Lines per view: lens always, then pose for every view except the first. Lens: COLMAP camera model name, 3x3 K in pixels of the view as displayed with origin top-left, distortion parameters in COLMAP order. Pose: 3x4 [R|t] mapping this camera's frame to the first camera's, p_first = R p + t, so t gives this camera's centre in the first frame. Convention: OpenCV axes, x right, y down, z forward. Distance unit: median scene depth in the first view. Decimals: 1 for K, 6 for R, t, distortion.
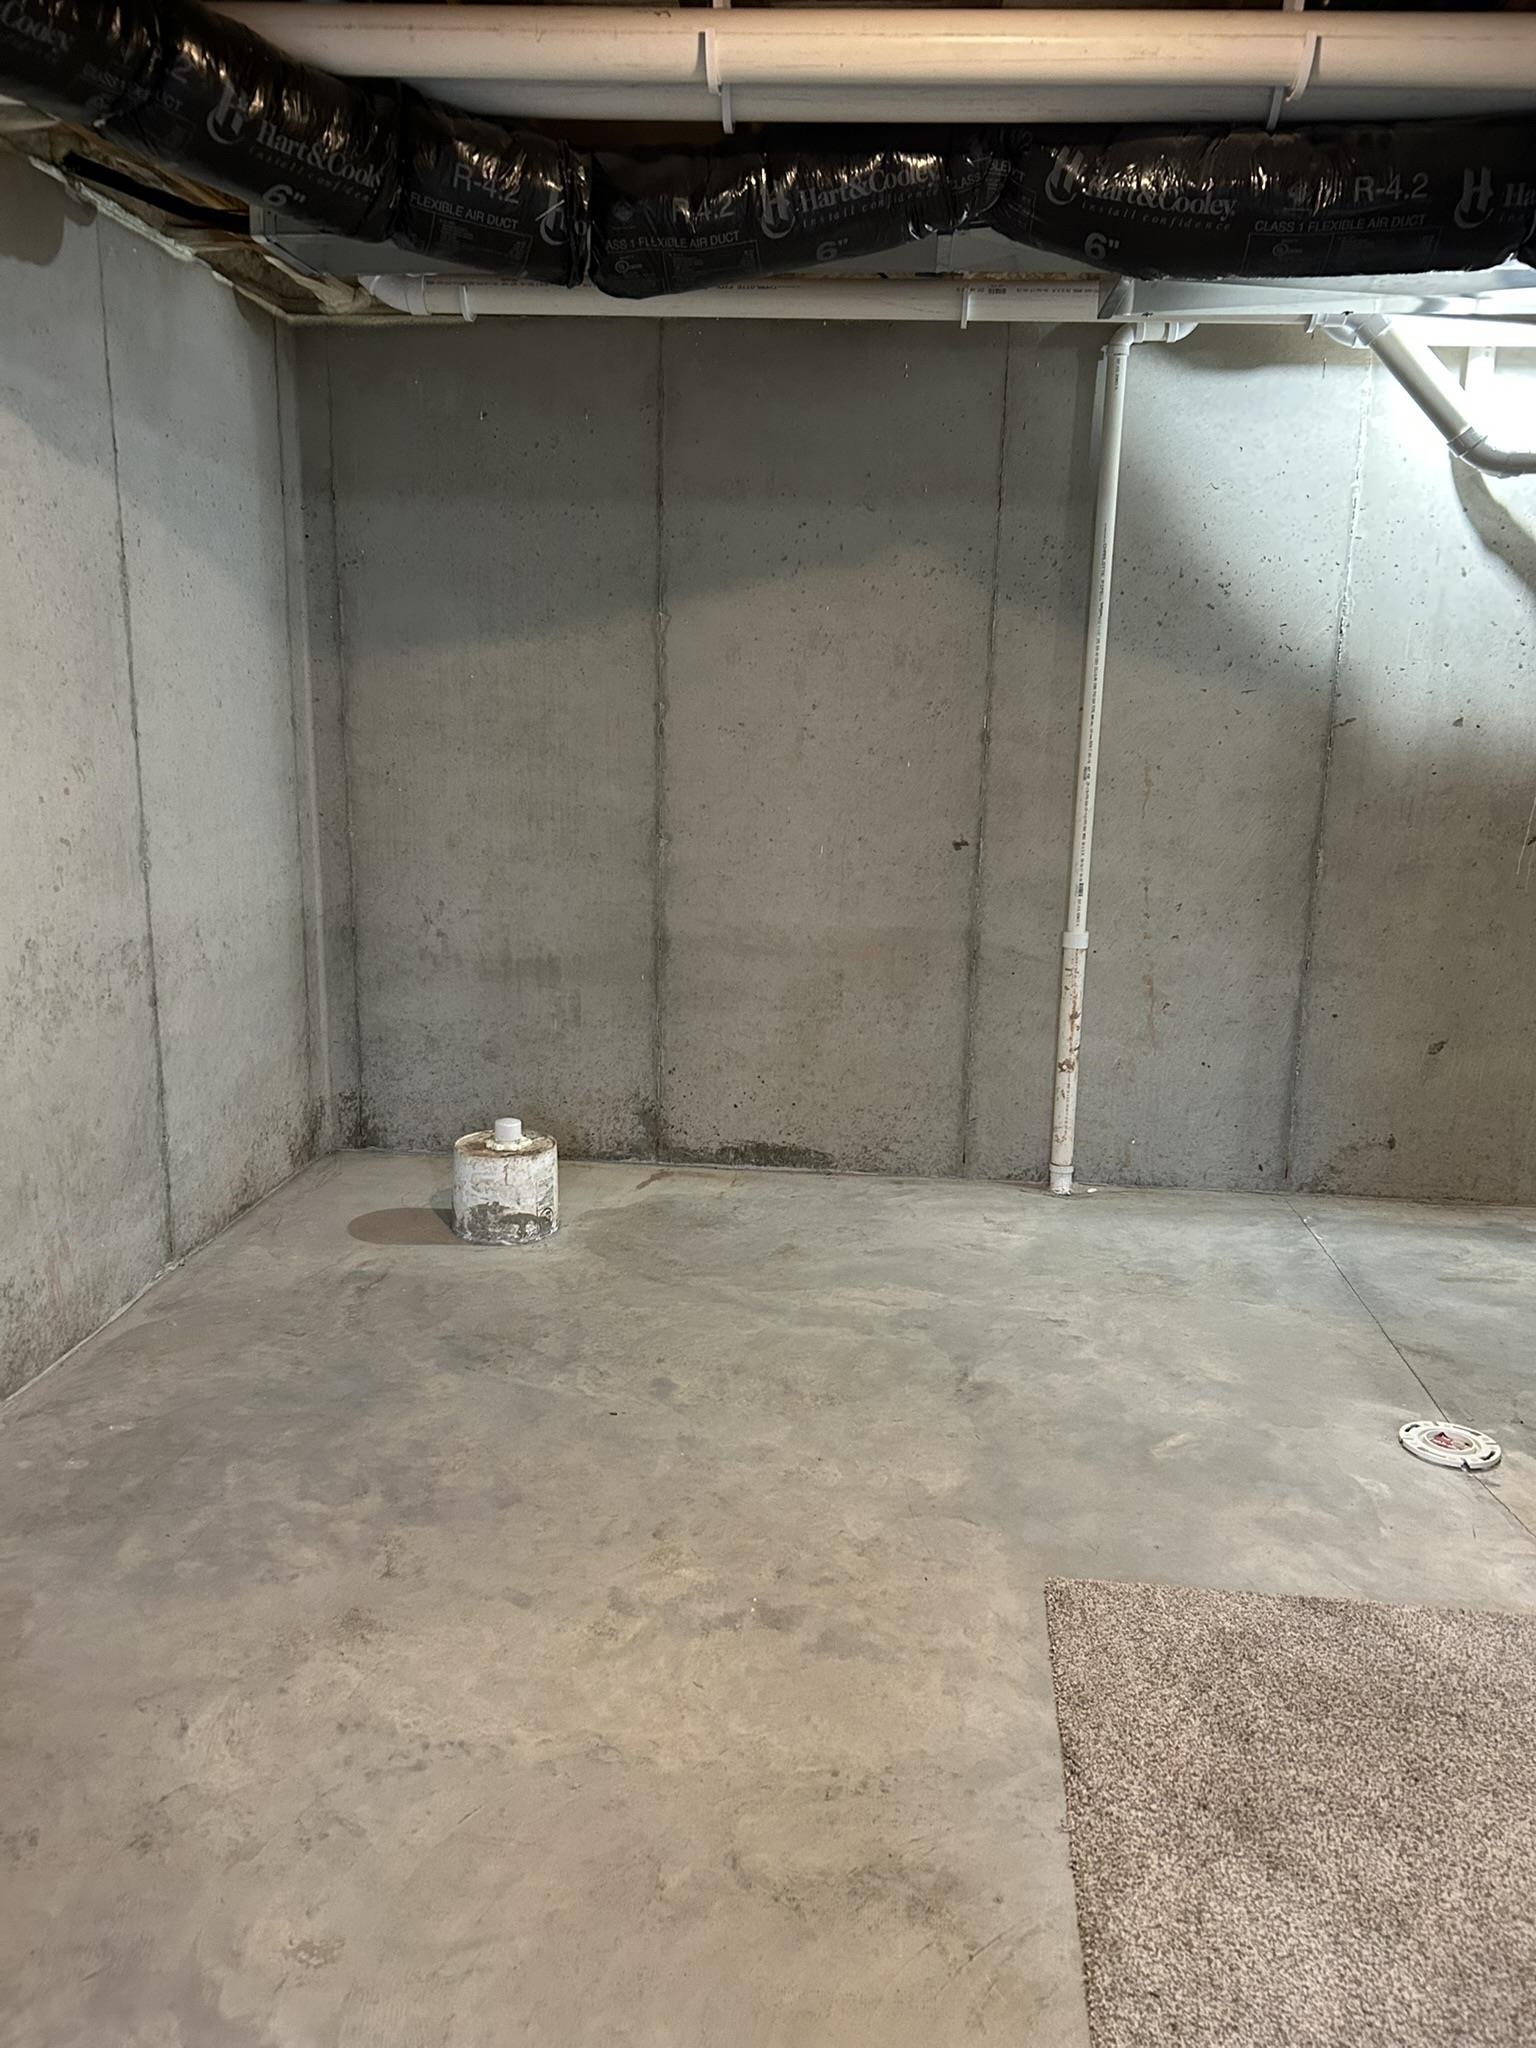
lens RADIAL K [[1555.3, 0, 764.5], [0, 1555.3, 1023.5], [0, 0, 1]] dist [0.034545, -0.024419]
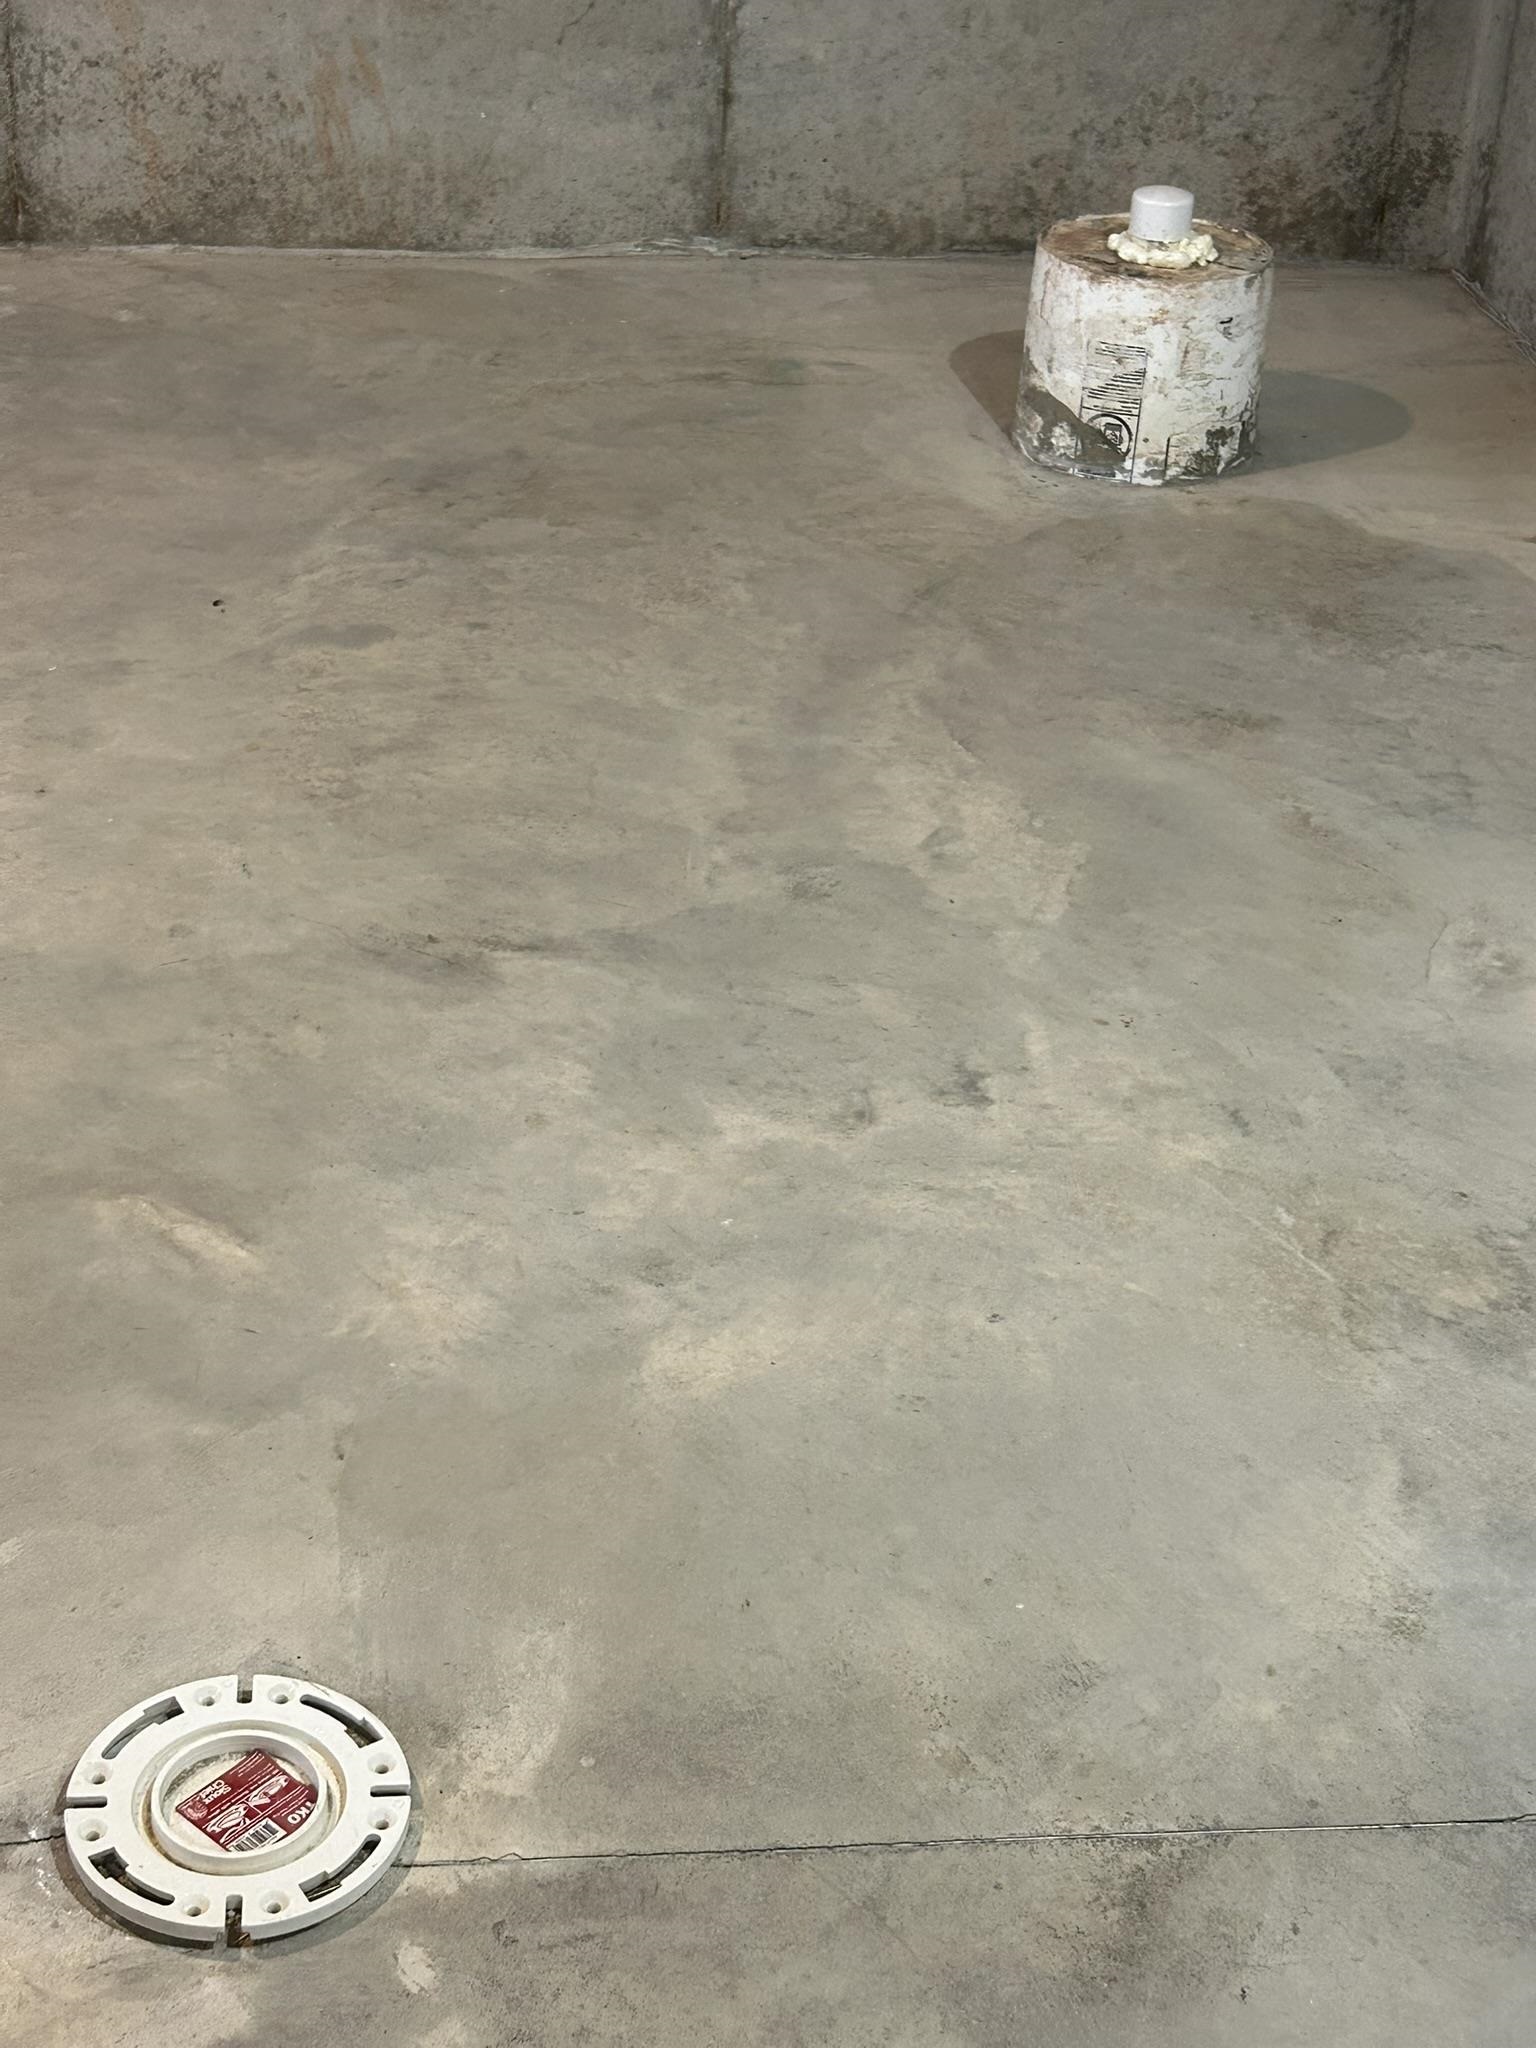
lens RADIAL K [[2942.1, 0, 766.5], [0, 2942.1, 1025.1], [0, 0, 1]] dist [0.120157, 0.000000]
pose [[0.201223, 0.494662, -0.845470, 0.702866], [-0.248967, 0.860607, 0.444264, -0.087361], [0.947378, 0.121098, 0.296329, 0.777559]]
